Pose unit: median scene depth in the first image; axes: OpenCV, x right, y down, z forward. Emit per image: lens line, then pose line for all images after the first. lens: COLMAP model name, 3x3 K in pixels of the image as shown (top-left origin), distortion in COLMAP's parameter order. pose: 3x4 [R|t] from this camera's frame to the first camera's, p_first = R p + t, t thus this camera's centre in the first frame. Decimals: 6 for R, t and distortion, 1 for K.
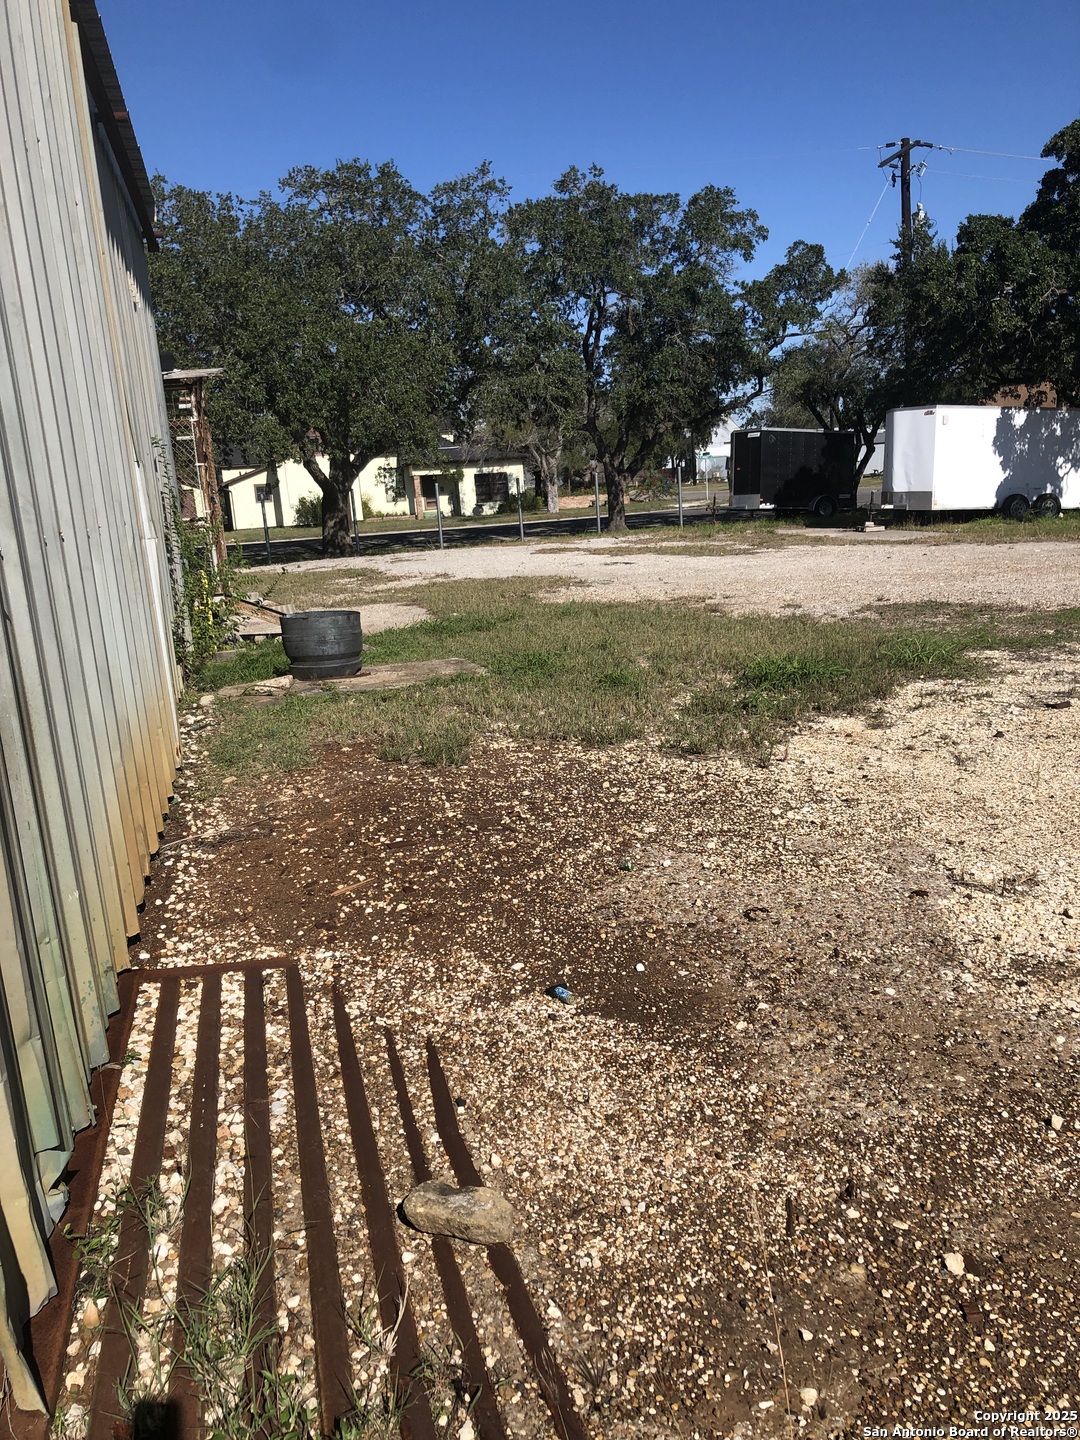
lens RADIAL K [[1204.9, 0, 545.8], [0, 1204.9, 726.3], [0, 0, 1]] dist [0.024565, 0.000758]
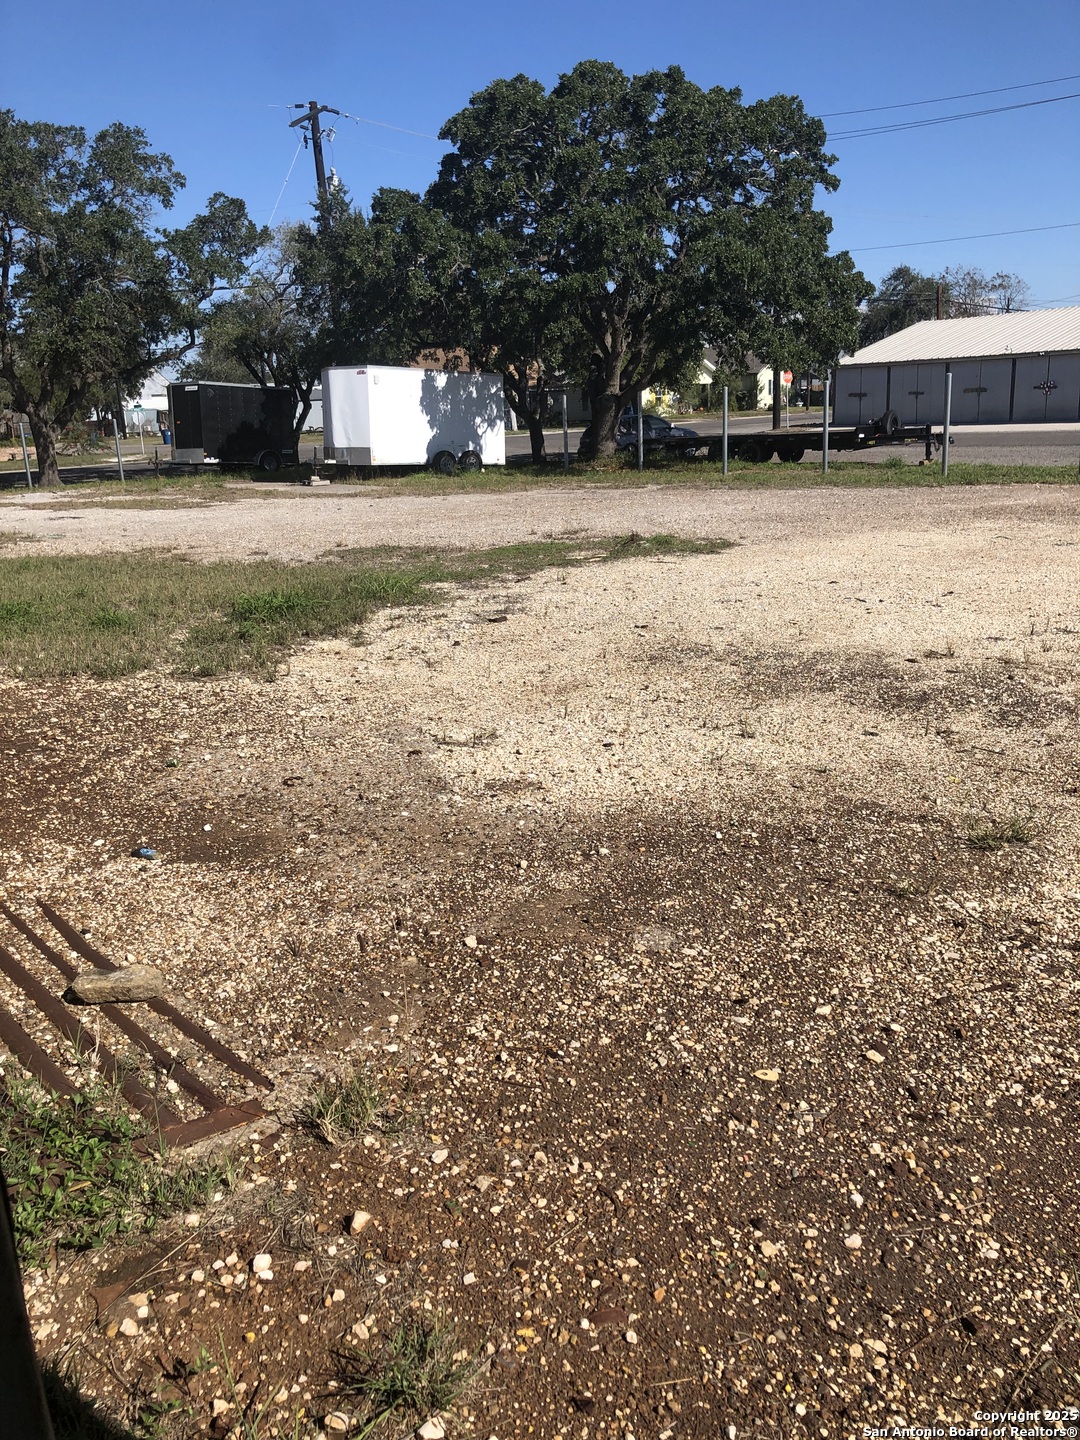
lens RADIAL K [[1204.9, 0, 545.8], [0, 1204.9, 726.3], [0, 0, 1]] dist [0.024565, 0.000758]
pose [[0.900947, -0.091014, 0.424277, -0.057295], [0.076189, 0.995746, 0.051817, 0.027560], [-0.427189, -0.014359, 0.904048, -0.119110]]
